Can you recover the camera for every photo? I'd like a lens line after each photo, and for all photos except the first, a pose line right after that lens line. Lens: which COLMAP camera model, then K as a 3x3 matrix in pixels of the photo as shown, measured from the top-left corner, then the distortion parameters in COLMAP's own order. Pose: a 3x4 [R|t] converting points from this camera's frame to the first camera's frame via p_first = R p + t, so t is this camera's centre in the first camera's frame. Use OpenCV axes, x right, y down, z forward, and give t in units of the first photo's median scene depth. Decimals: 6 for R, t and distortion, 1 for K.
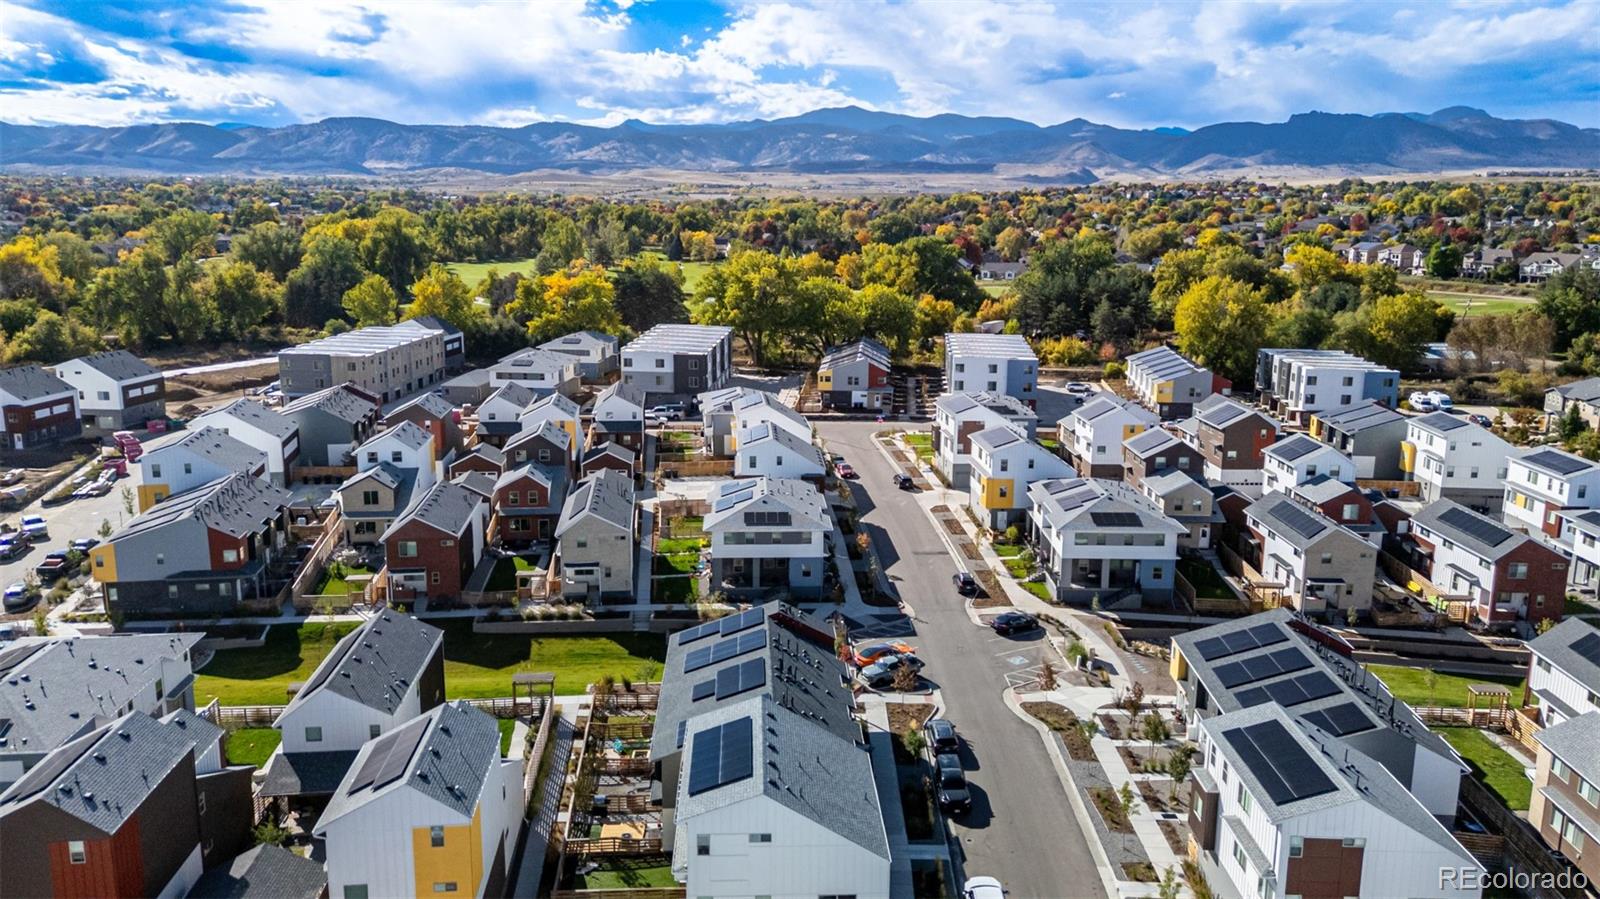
lens RADIAL K [[1172.9, 0, 800.0], [0, 1172.9, 449.5], [0, 0, 1]] dist [0.094497, -0.107473]
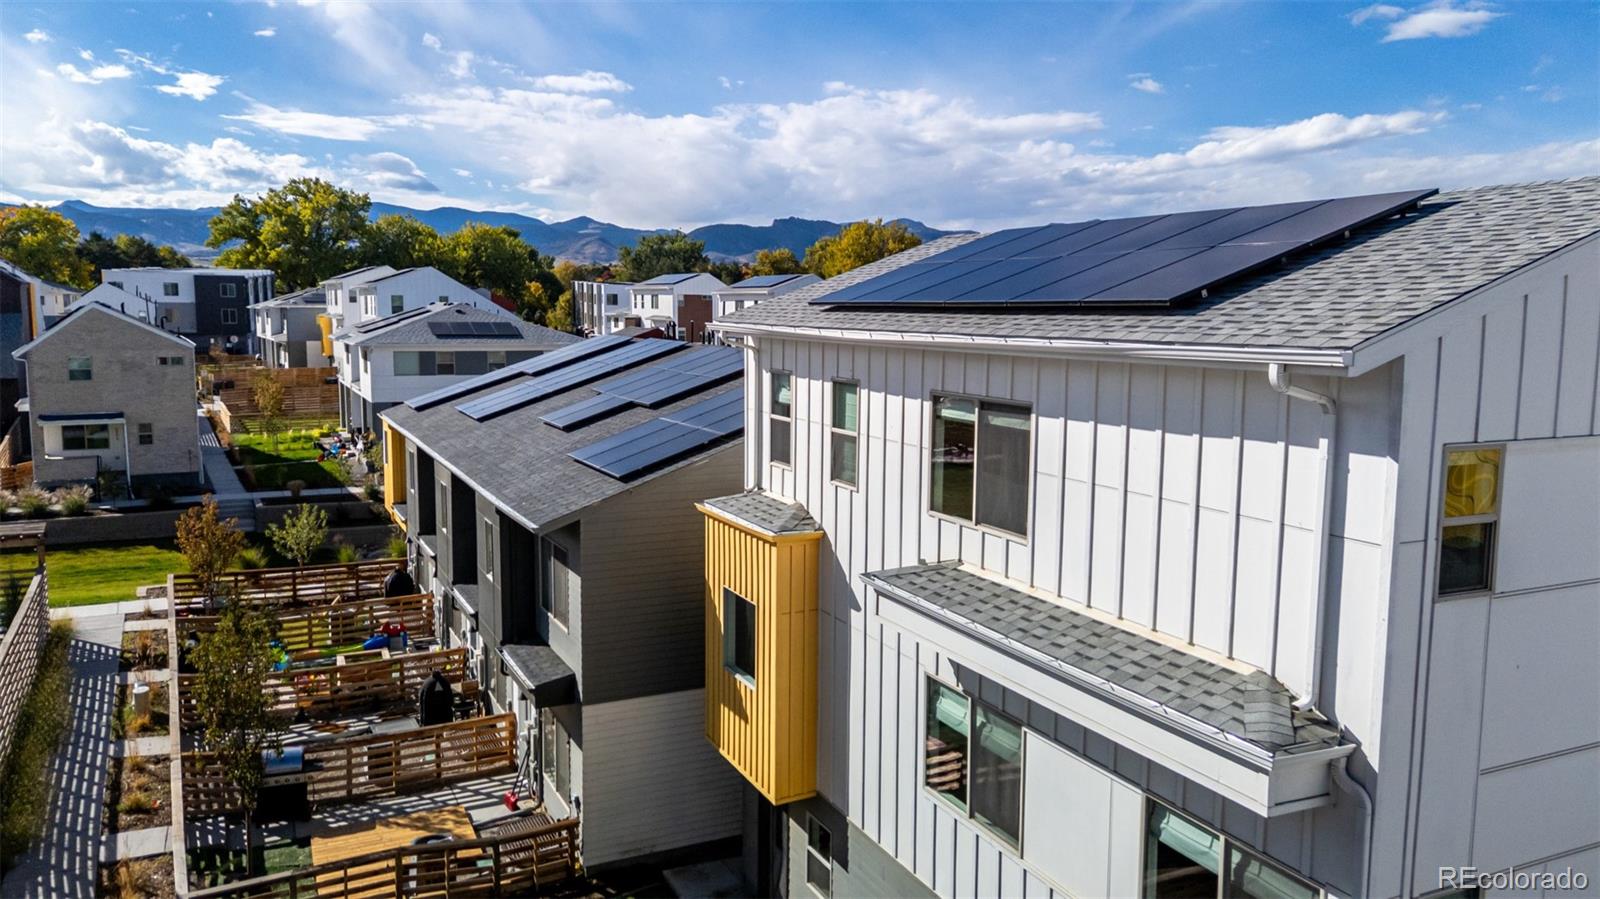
lens RADIAL K [[1172.9, 0, 800.0], [0, 1172.9, 449.5], [0, 0, 1]] dist [0.094497, -0.107473]
pose [[0.920328, -0.050252, 0.387905, -0.107053], [0.080311, 0.994861, -0.061660, 0.164177], [-0.382813, 0.087901, 0.919635, 0.448468]]
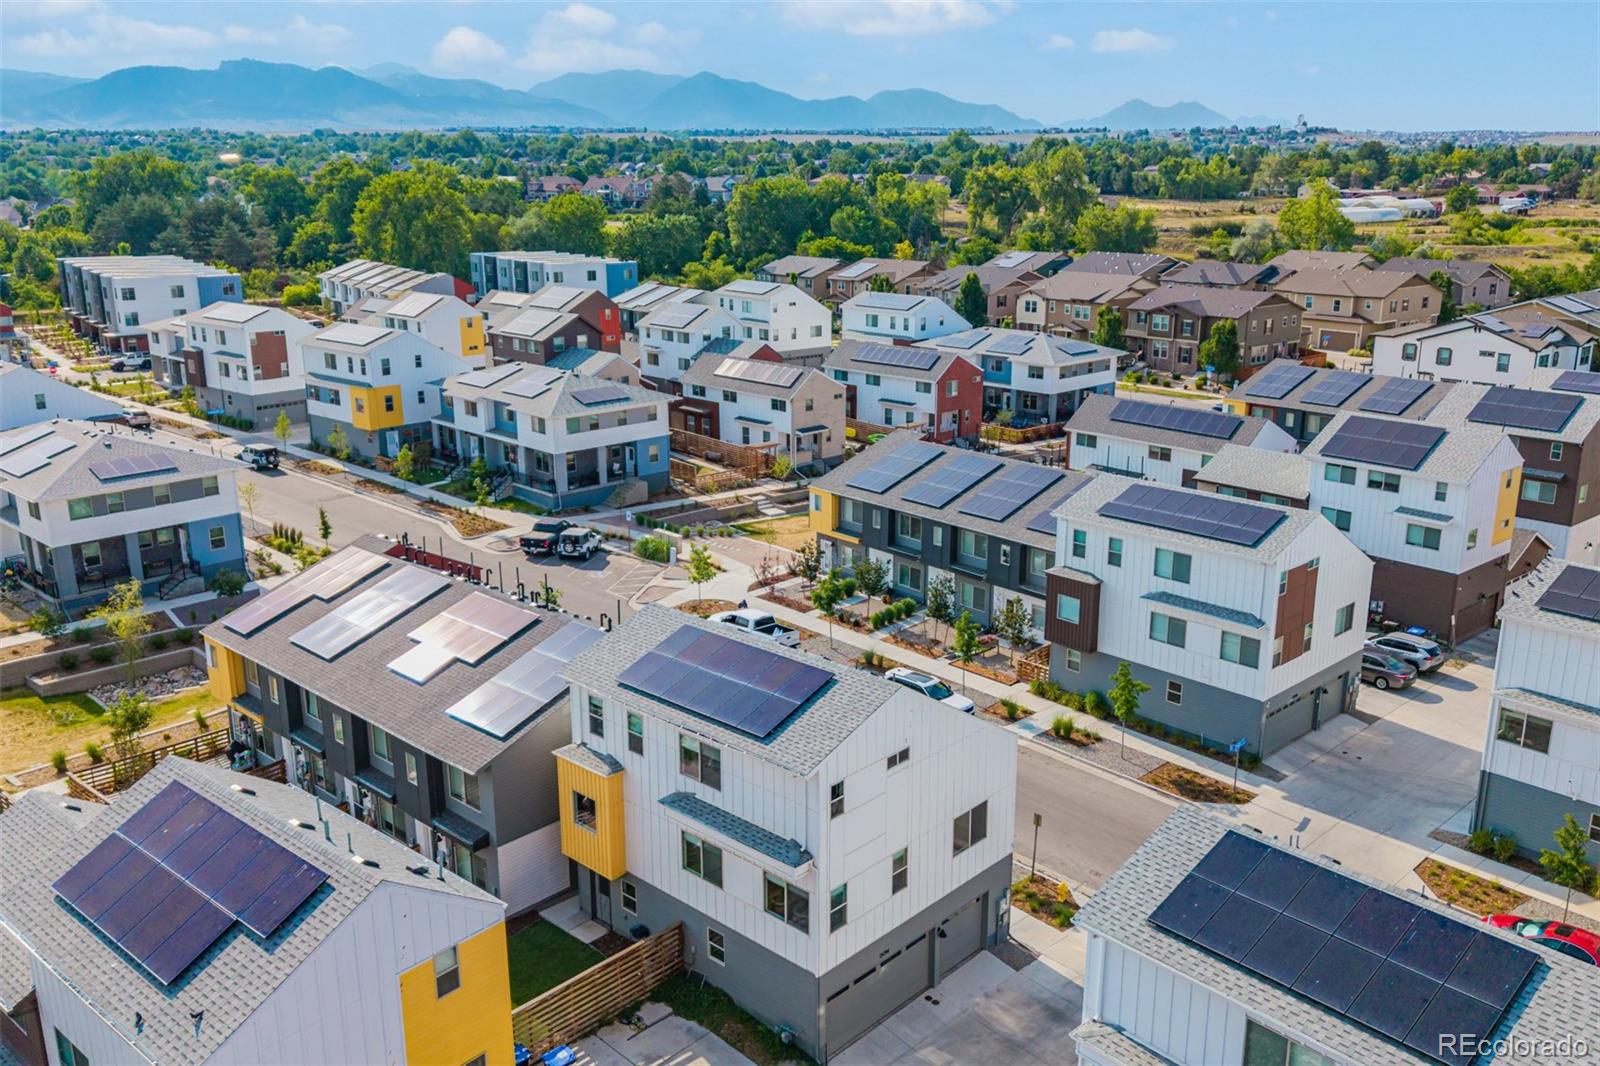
lens RADIAL K [[1303.3, 0, 815.6], [0, 1303.3, 529.8], [0, 0, 1]] dist [0.096492, -0.203607]
pose [[0.707851, -0.195304, 0.678825, -0.253359], [0.149347, 0.980671, 0.126415, 0.058746], [-0.690393, 0.011898, 0.723337, 0.267351]]
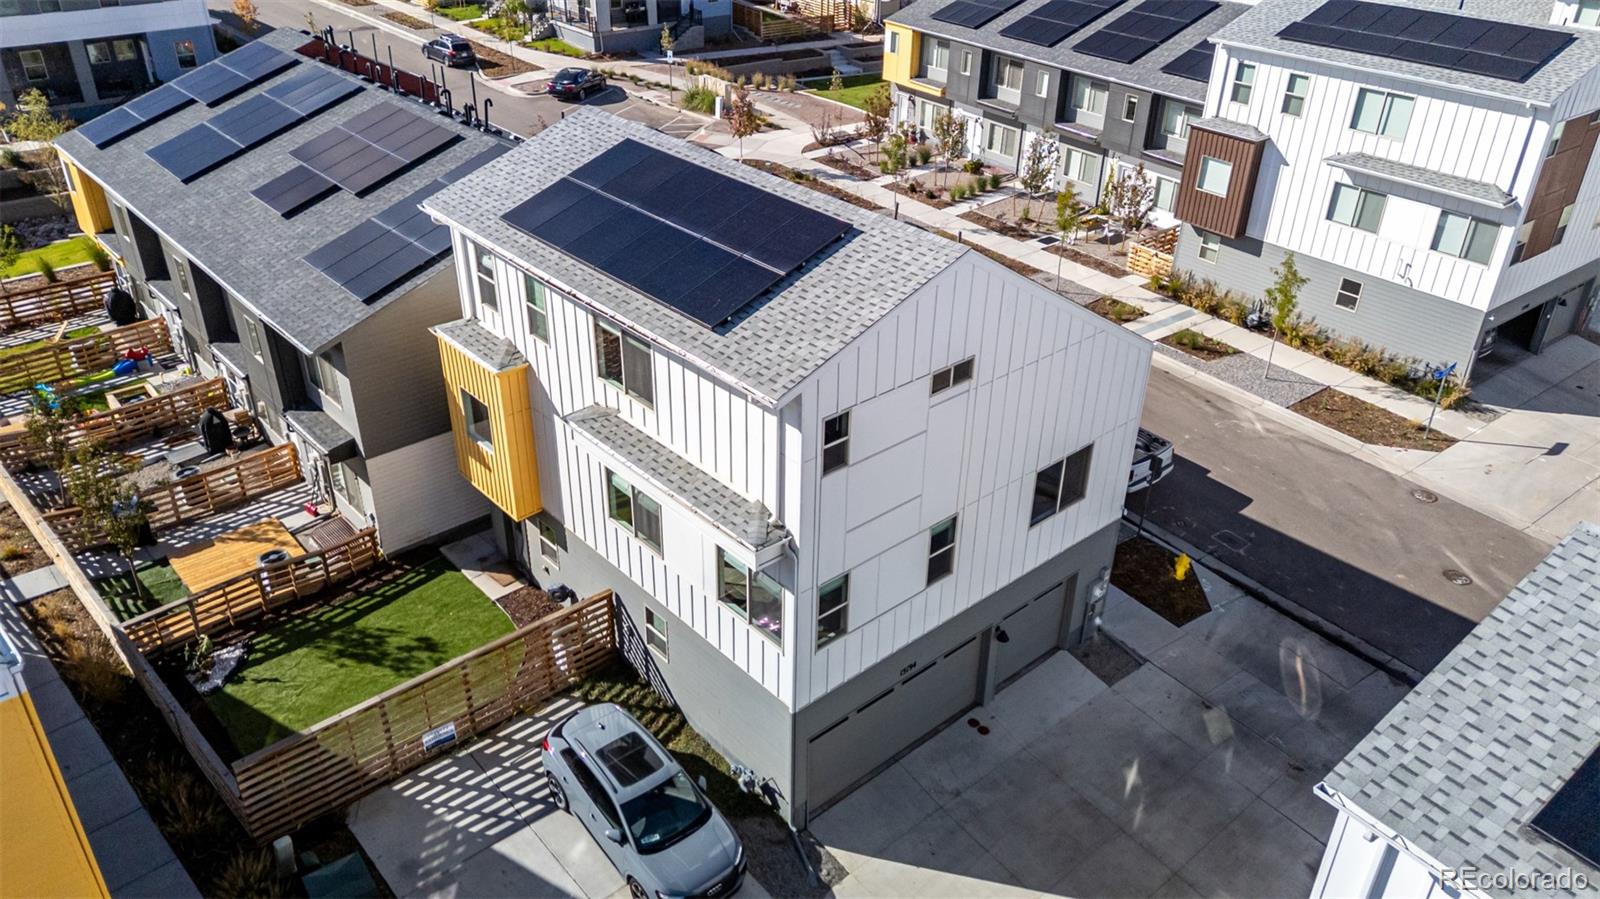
lens RADIAL K [[1172.9, 0, 800.0], [0, 1172.9, 449.5], [0, 0, 1]] dist [0.094497, -0.107473]
pose [[0.776157, -0.315904, 0.545697, -0.135517], [0.120042, 0.923647, 0.363960, 0.107066], [-0.619008, -0.216983, 0.754816, 0.378480]]
